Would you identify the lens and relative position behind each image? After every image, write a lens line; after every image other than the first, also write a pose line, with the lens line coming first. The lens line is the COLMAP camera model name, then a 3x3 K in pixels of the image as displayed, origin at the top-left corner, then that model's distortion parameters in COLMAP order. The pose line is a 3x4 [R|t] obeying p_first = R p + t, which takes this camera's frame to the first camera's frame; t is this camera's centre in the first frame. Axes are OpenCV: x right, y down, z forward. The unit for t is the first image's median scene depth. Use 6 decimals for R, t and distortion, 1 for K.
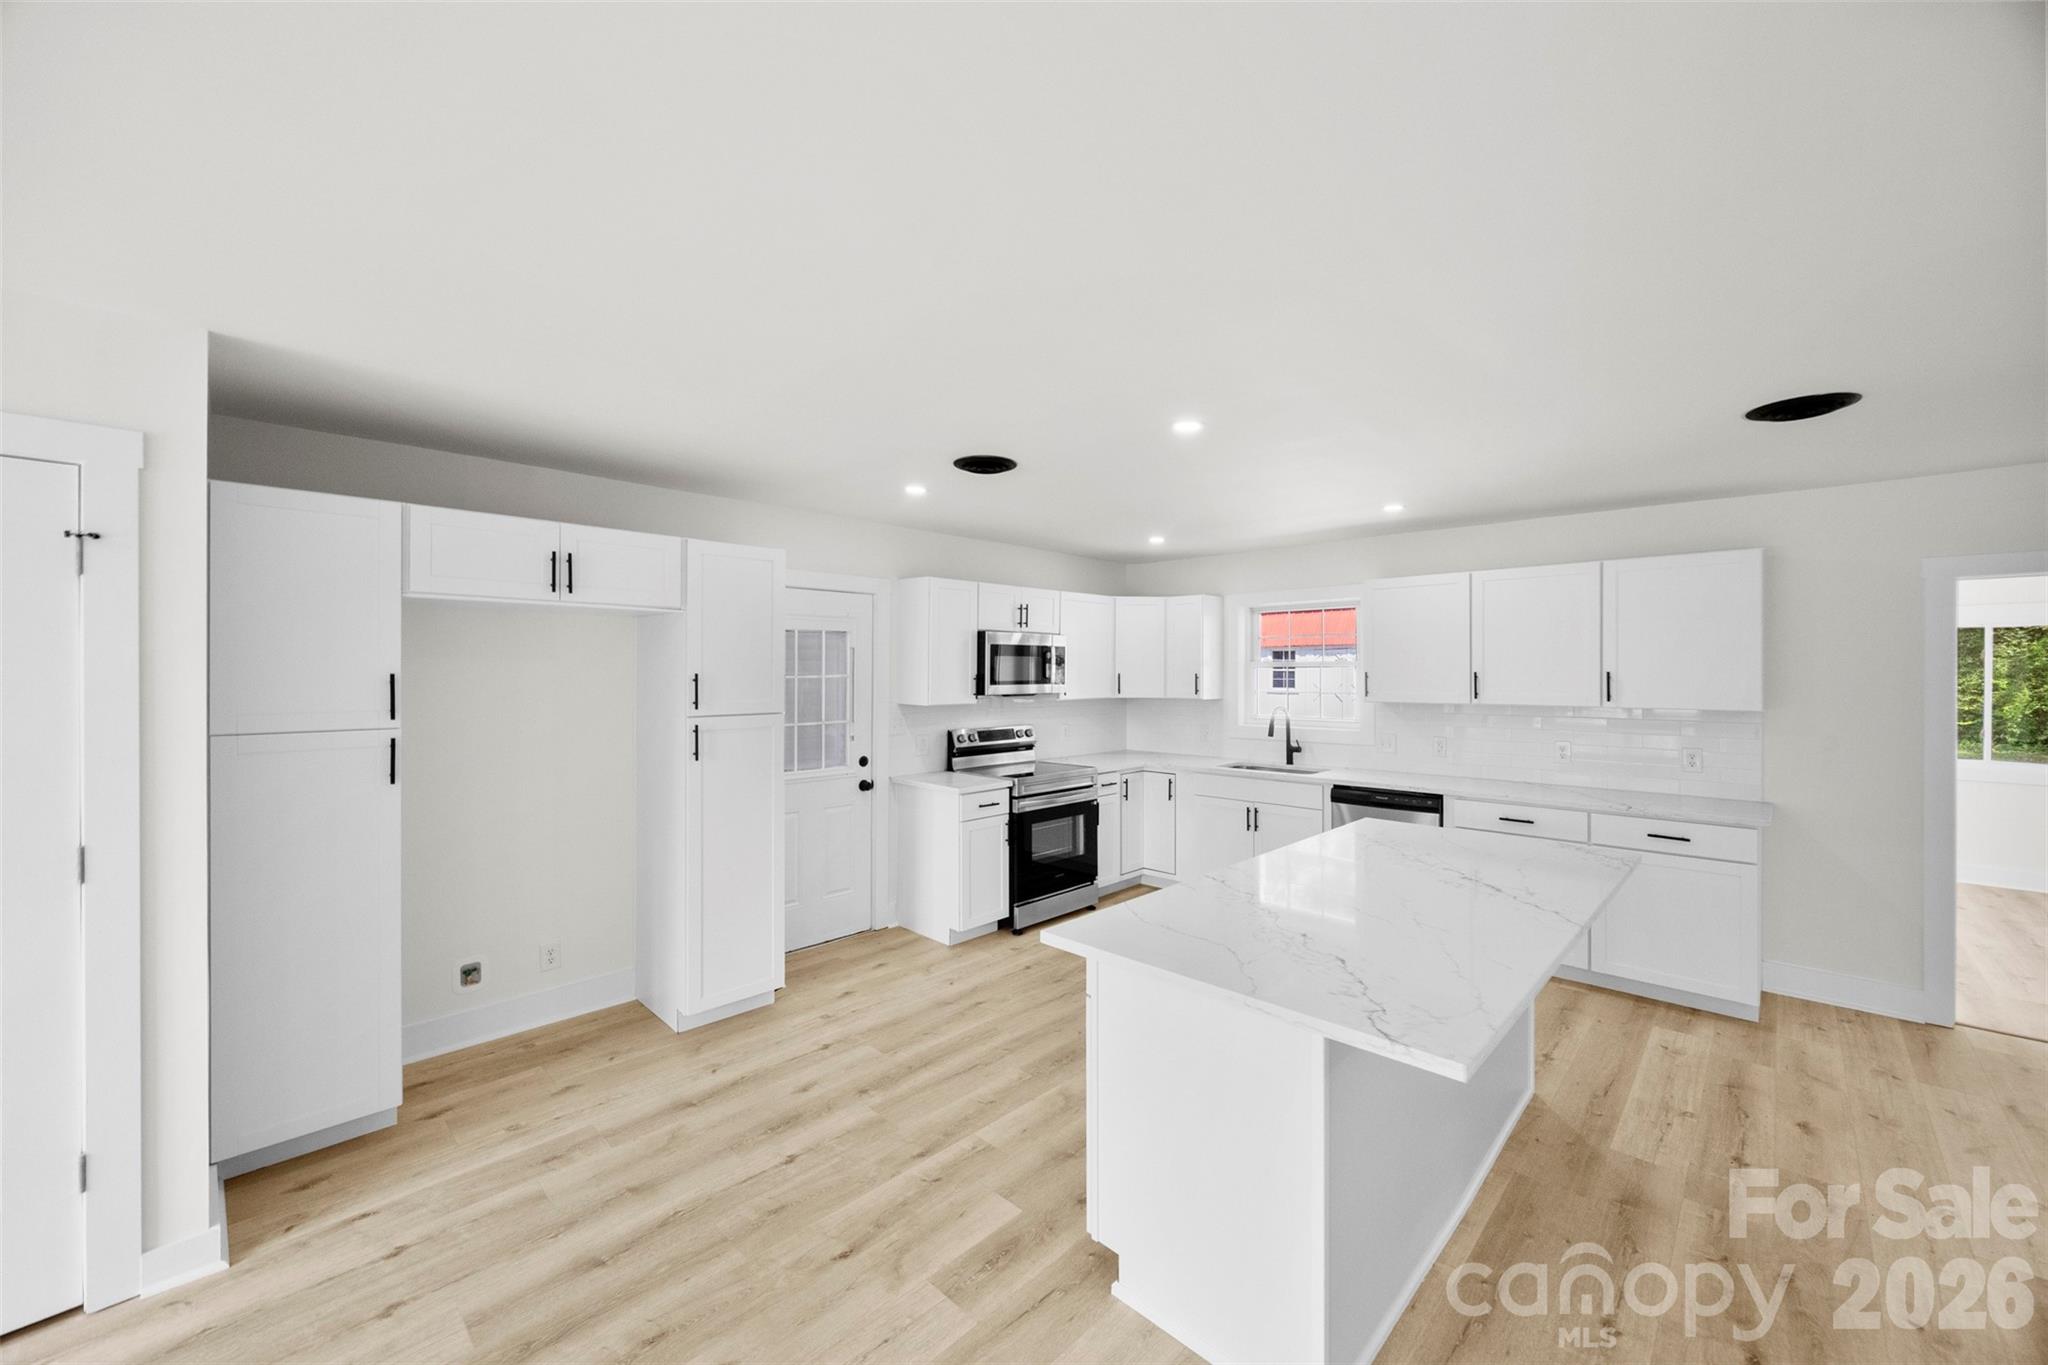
lens RADIAL K [[785.7, 0, 1030.7], [0, 785.7, 669.9], [0, 0, 1]] dist [-0.001287, -0.000136]
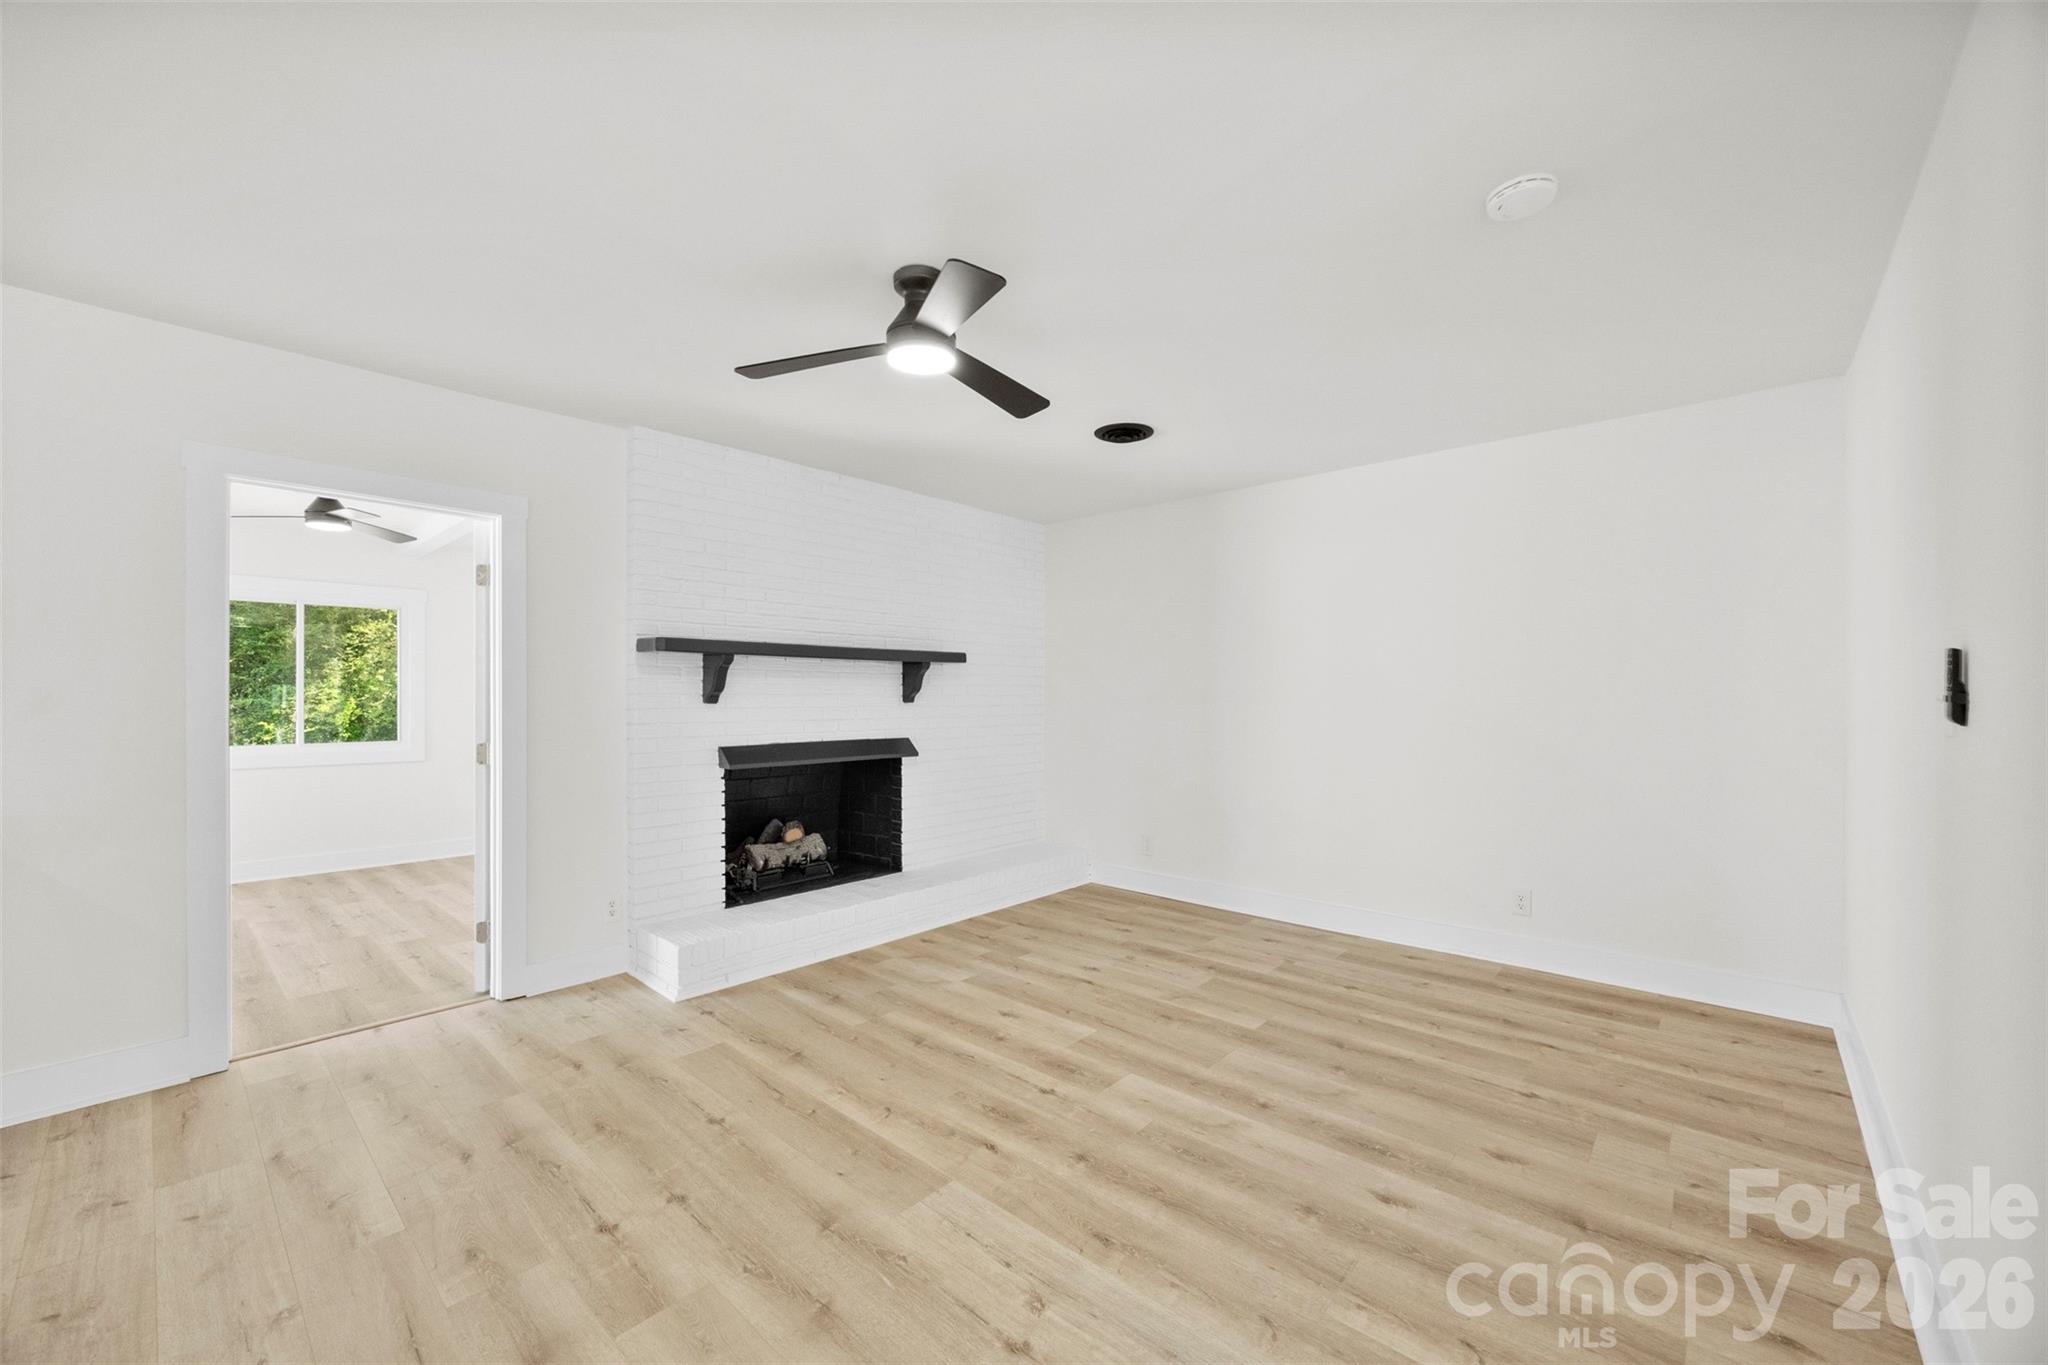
lens RADIAL K [[795.0, 0, 1037.5], [0, 795.0, 694.3], [0, 0, 1]] dist [-0.002423, -0.000348]
pose [[-0.040304, 0.001055, 0.999187, 0.309356], [0.000701, 0.999999, -0.001027, 0.077976], [-0.999187, 0.000659, -0.040305, 0.201193]]
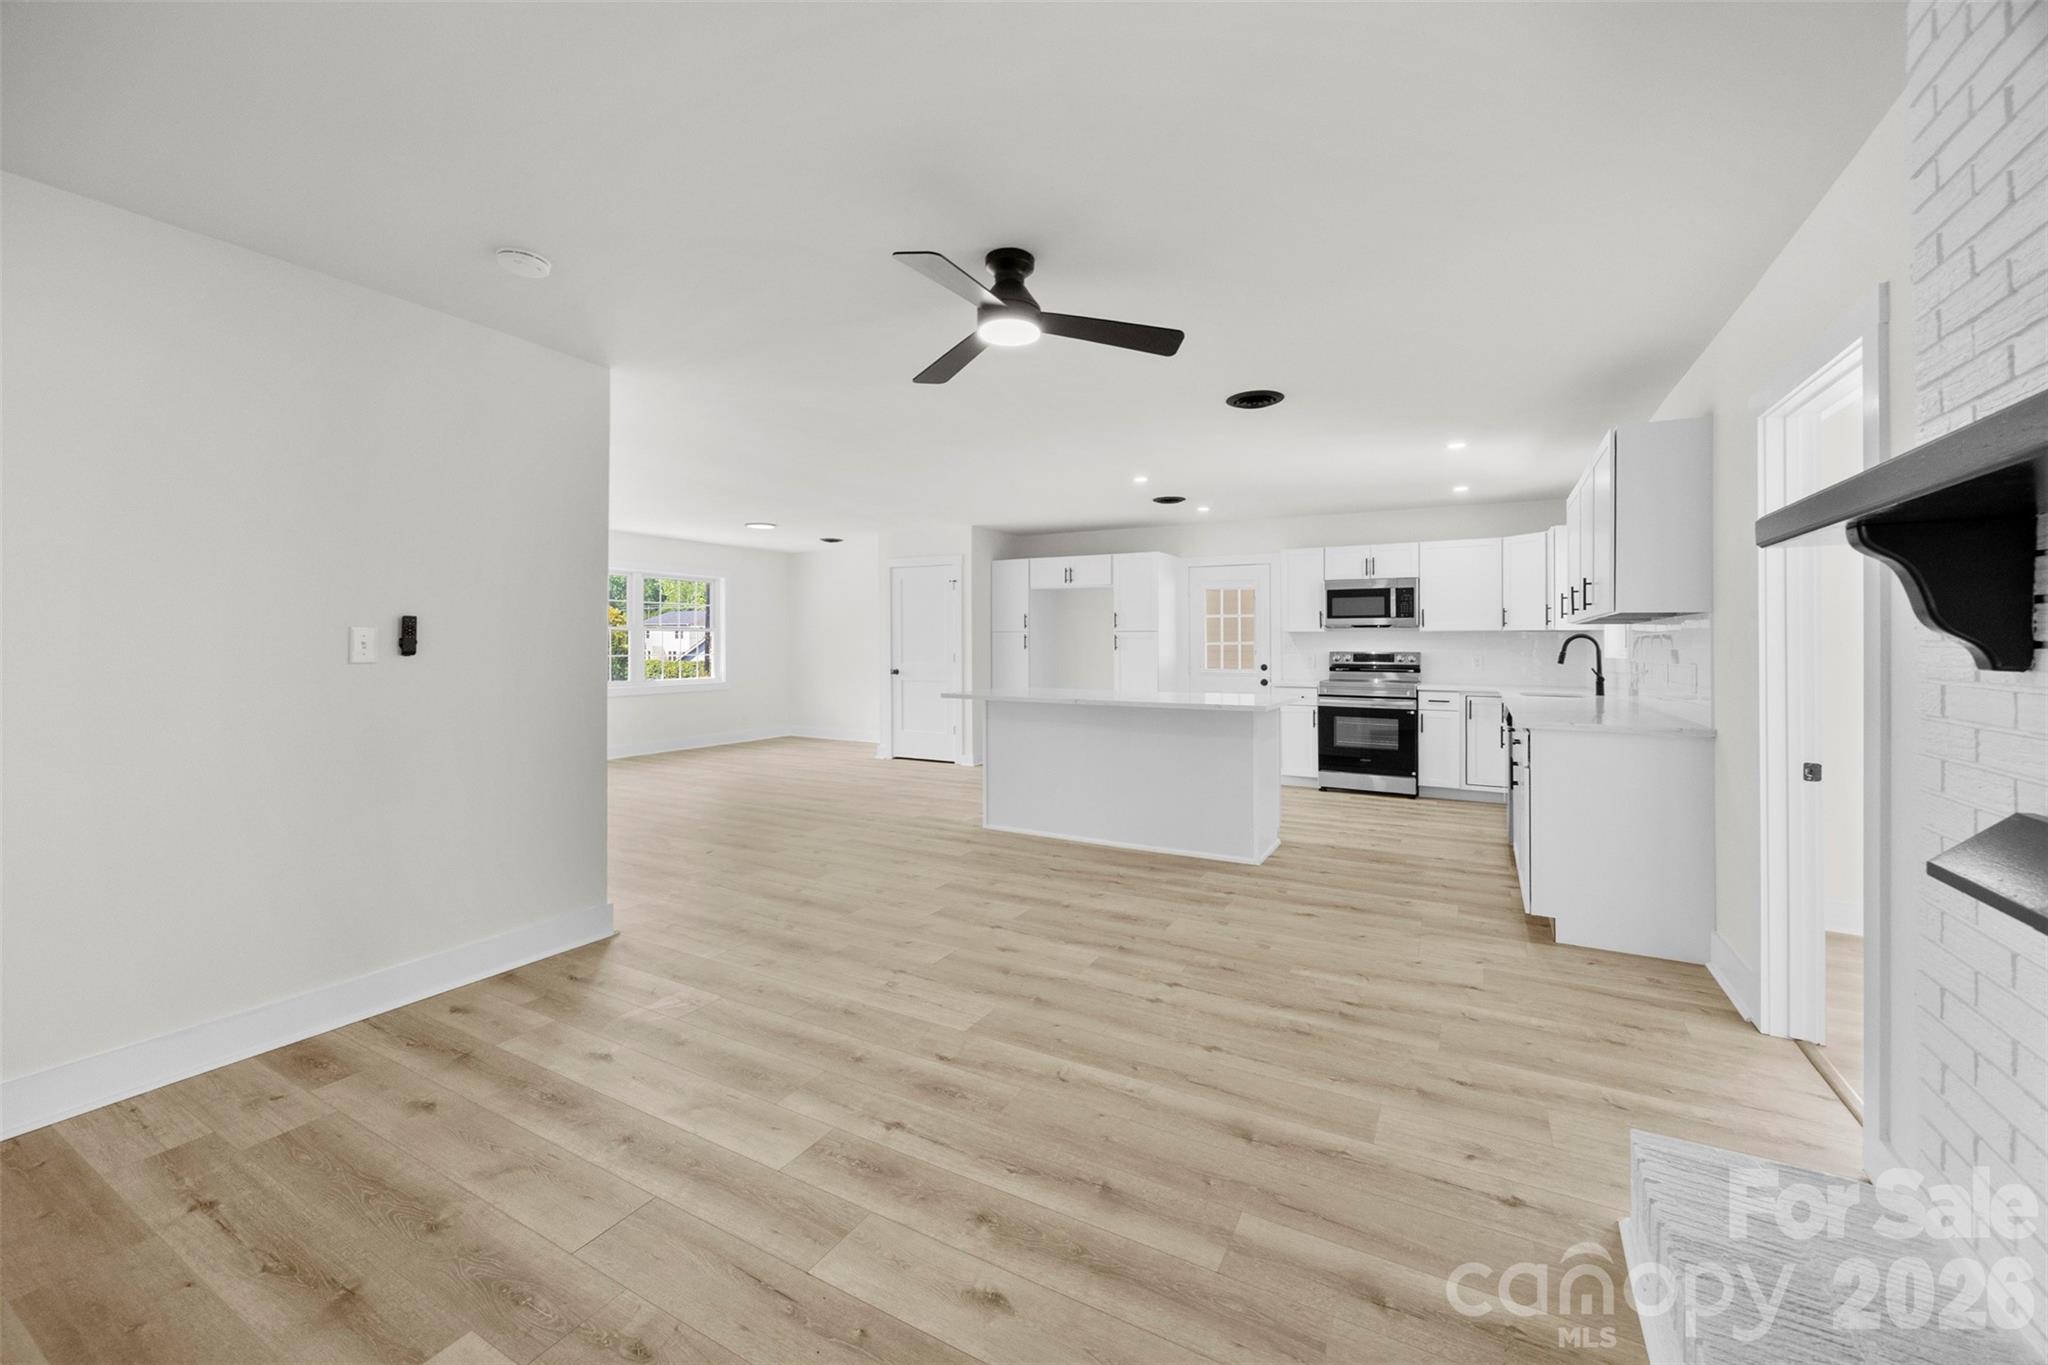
lens RADIAL K [[798.4, 0, 1032.6], [0, 798.4, 636.1], [0, 0, 1]] dist [0.000218, -0.000102]
pose [[0.261980, -0.010180, -0.965020, 1.404300], [-0.002034, 0.999936, -0.011100, 0.079728], [0.965071, 0.004871, 0.261943, 0.121724]]
